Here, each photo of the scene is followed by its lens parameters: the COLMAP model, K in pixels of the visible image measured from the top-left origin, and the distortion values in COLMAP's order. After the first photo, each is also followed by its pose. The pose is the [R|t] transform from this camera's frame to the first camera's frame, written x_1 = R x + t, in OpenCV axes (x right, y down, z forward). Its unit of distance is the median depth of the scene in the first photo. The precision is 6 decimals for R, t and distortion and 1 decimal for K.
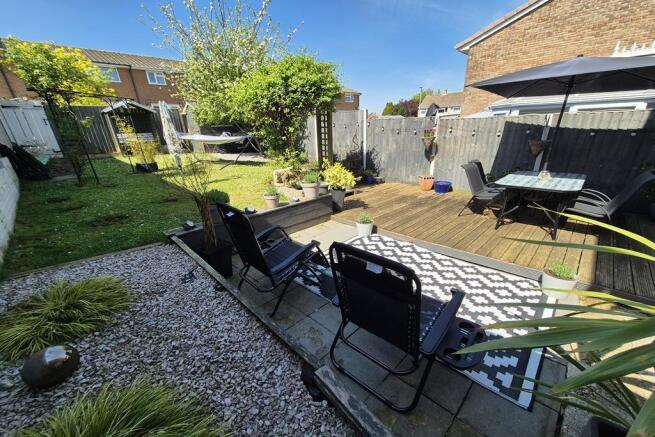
lens RADIAL K [[252.8, 0, 327.0], [0, 252.8, 236.9], [0, 0, 1]] dist [-0.000134, 0.000026]
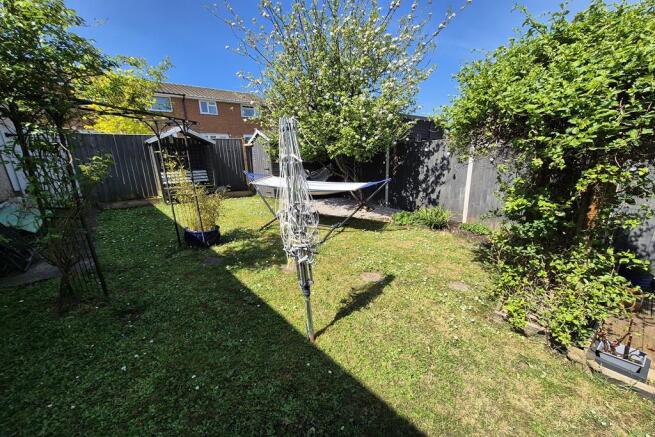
lens RADIAL K [[260.6, 0, 326.0], [0, 260.6, 232.9], [0, 0, 1]] dist [-0.001239, -0.000081]
pose [[0.993785, 0.037042, -0.104971, -0.306835], [-0.049666, 0.991492, -0.120320, -0.185788], [0.099621, 0.124786, 0.987170, 0.369685]]
